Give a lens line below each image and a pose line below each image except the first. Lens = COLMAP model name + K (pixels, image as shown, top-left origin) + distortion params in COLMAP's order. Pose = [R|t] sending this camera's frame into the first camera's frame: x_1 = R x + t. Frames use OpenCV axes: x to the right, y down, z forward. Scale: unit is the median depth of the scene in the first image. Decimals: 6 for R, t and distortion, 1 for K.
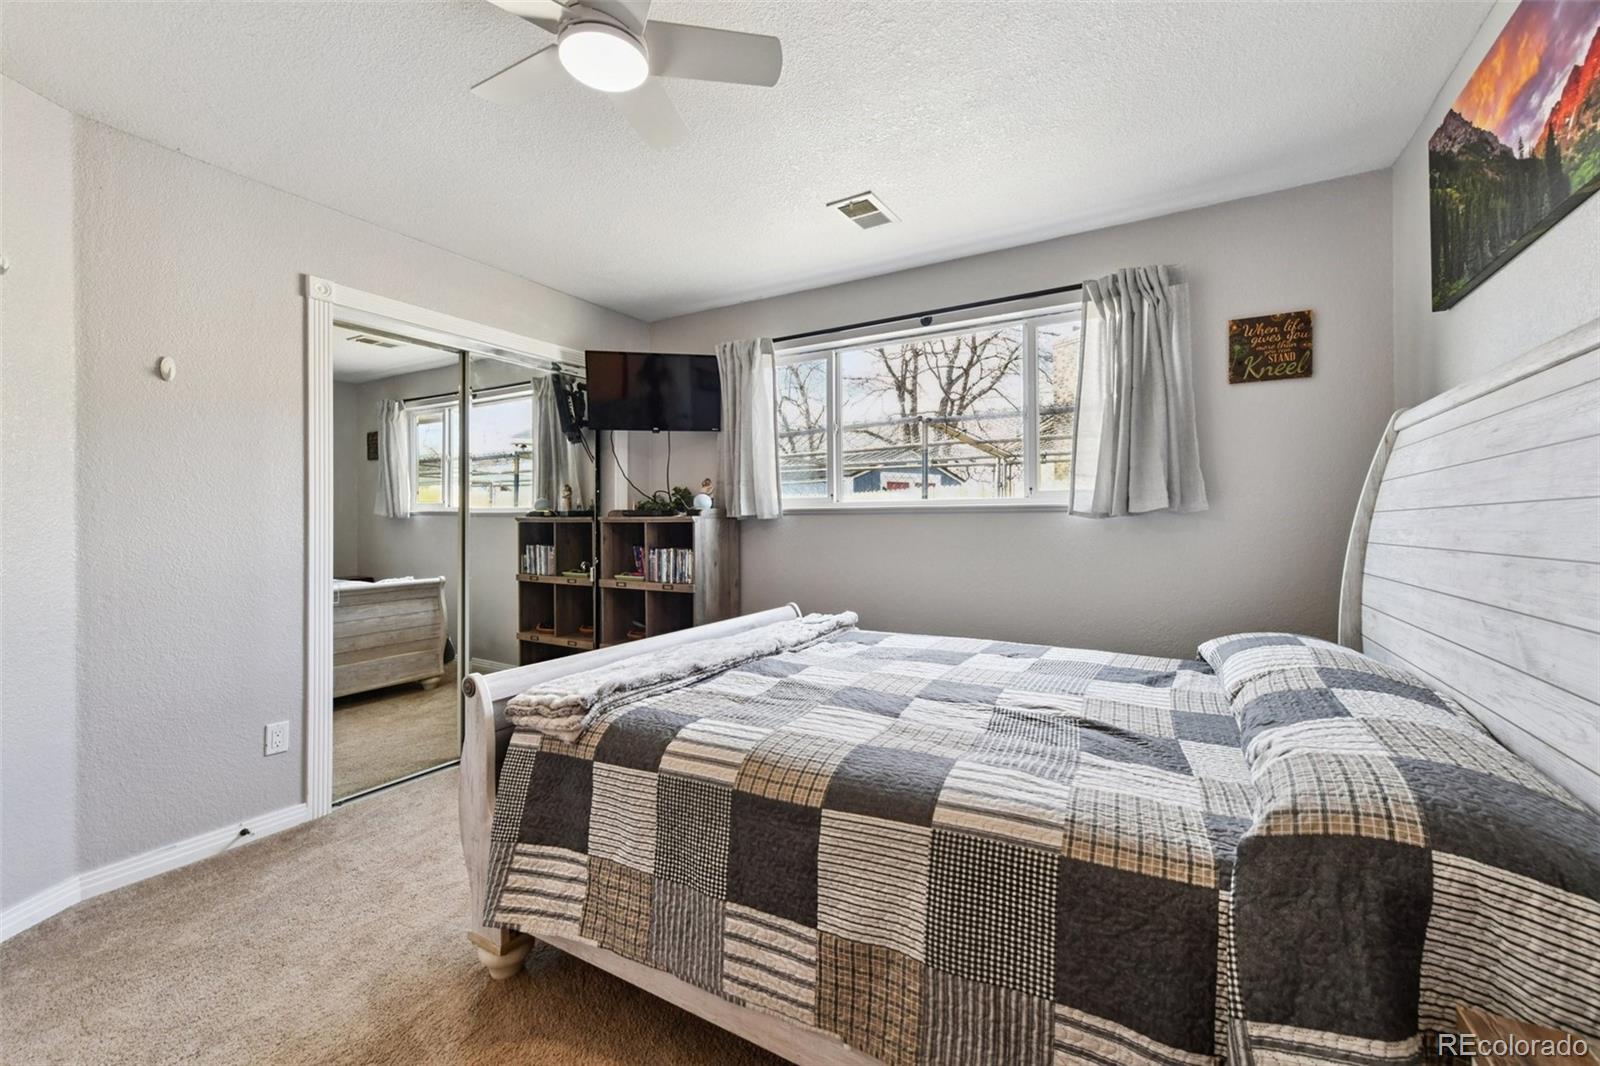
lens RADIAL K [[639.9, 0, 811.2], [0, 639.9, 520.4], [0, 0, 1]] dist [-0.001292, -0.000283]
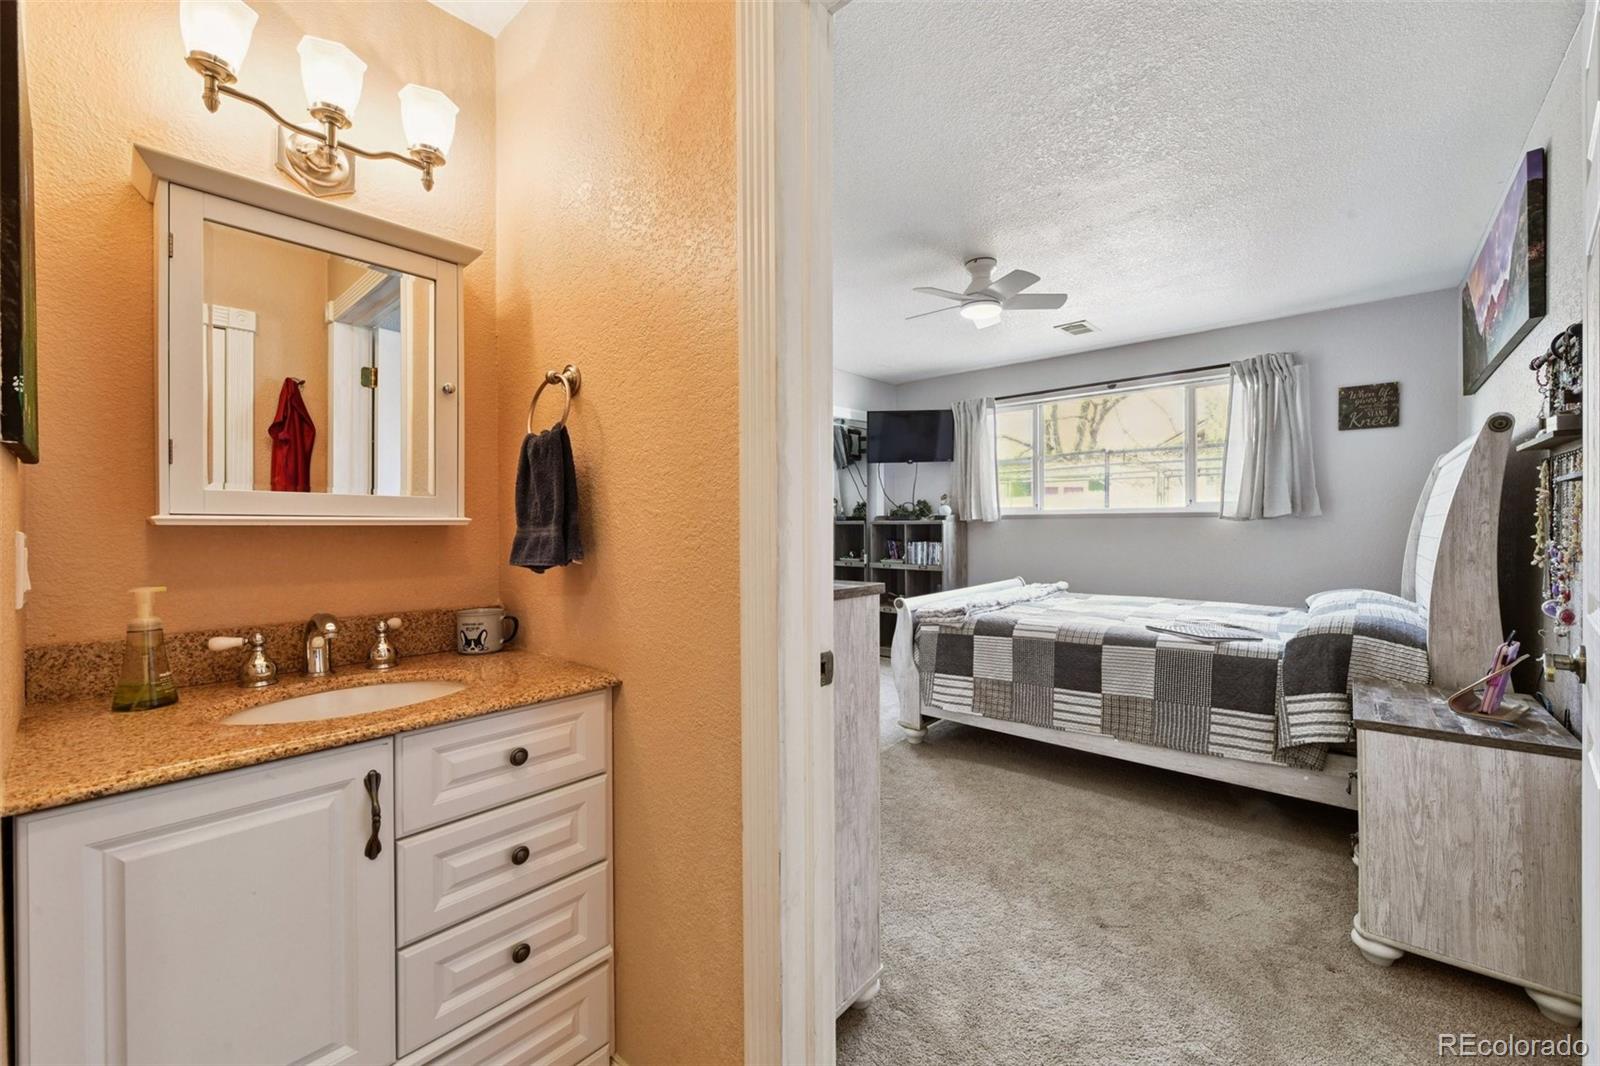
lens RADIAL K [[633.3, 0, 807.0], [0, 633.3, 527.8], [0, 0, 1]] dist [-0.002506, -0.000268]
pose [[0.980713, -0.000207, -0.195455, -0.275939], [0.001972, 0.999959, 0.008839, -0.002736], [0.195445, -0.009054, 0.980673, -0.696210]]
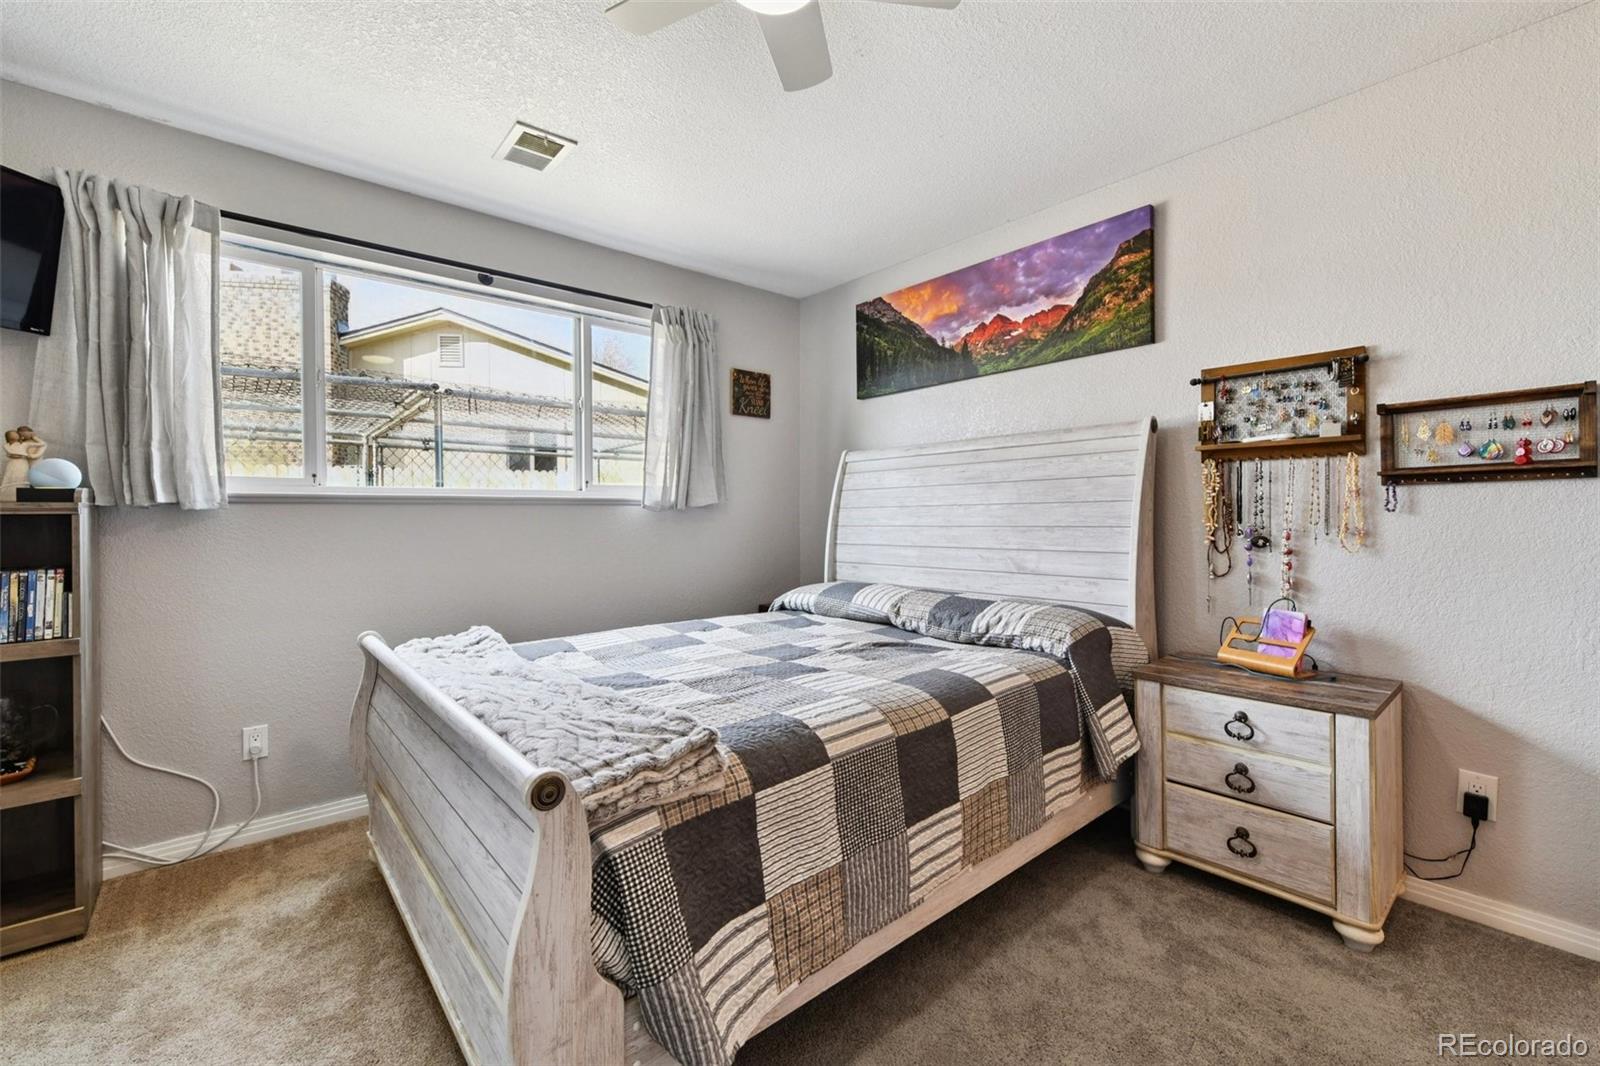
lens RADIAL K [[670.9, 0, 809.1], [0, 670.9, 521.8], [0, 0, 1]] dist [0.013570, -0.000072]
pose [[0.329634, -0.009423, 0.944062, -0.670671], [0.002010, 0.999955, 0.009279, 0.005592], [-0.944107, -0.001161, 0.329638, 0.372657]]
